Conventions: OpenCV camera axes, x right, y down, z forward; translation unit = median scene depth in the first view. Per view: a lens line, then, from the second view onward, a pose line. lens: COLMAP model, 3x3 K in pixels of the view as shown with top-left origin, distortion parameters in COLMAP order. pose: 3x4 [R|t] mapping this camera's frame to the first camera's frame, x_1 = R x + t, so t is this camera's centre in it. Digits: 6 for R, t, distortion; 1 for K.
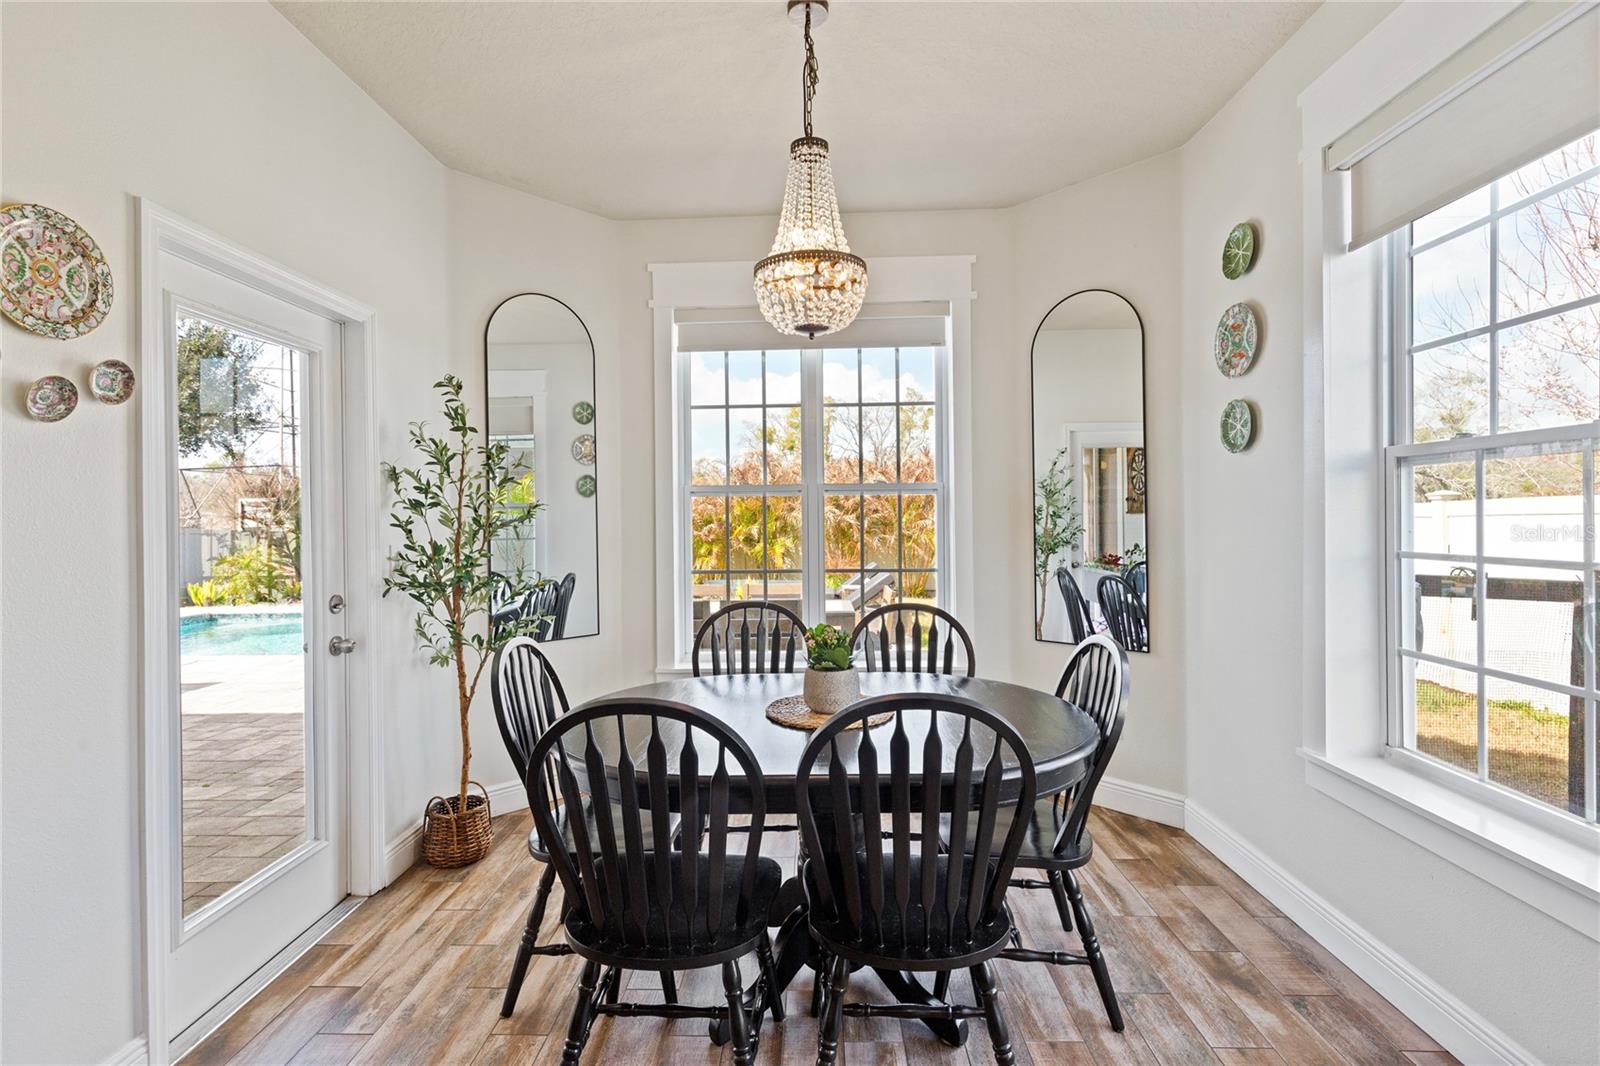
lens RADIAL K [[740.6, 0, 800.0], [0, 740.6, 533.0], [0, 0, 1]] dist [0.000806, -0.000001]
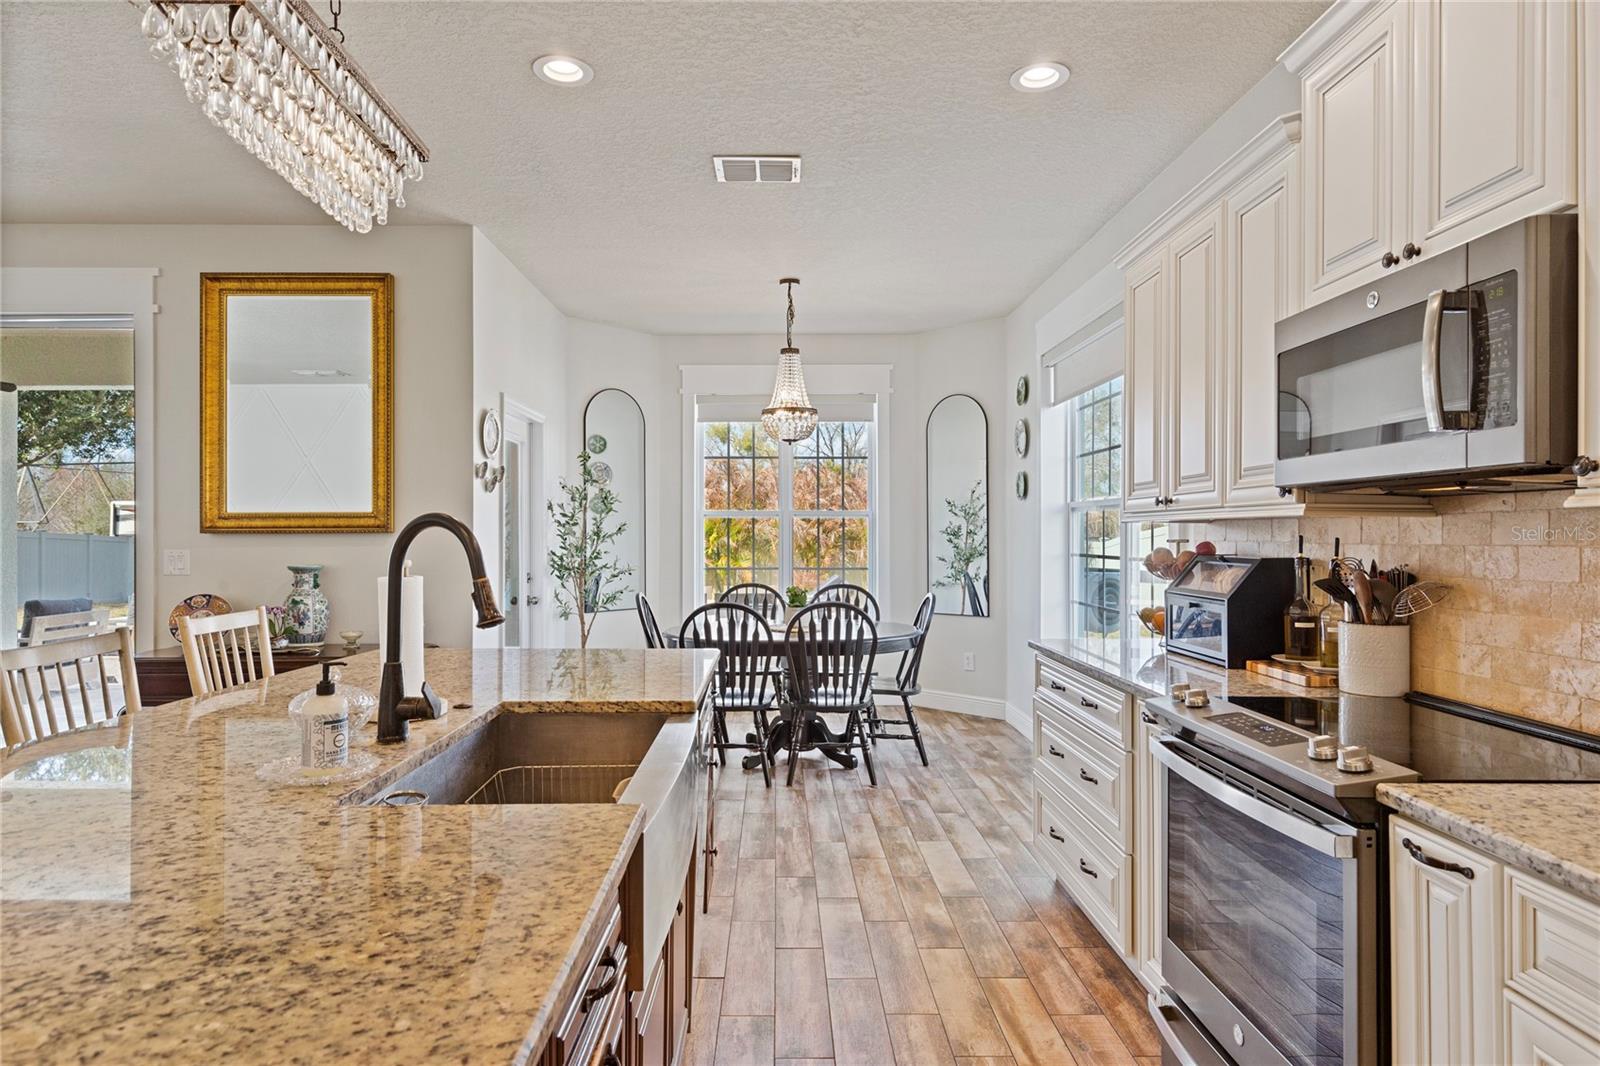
lens RADIAL K [[909.3, 0, 790.7], [0, 909.3, 528.8], [0, 0, 1]] dist [0.008855, -0.000402]
pose [[0.999261, 0.010938, 0.036846, -0.056840], [-0.010126, 0.999703, -0.022152, 0.016379], [-0.037077, 0.021763, 0.999075, -1.178424]]
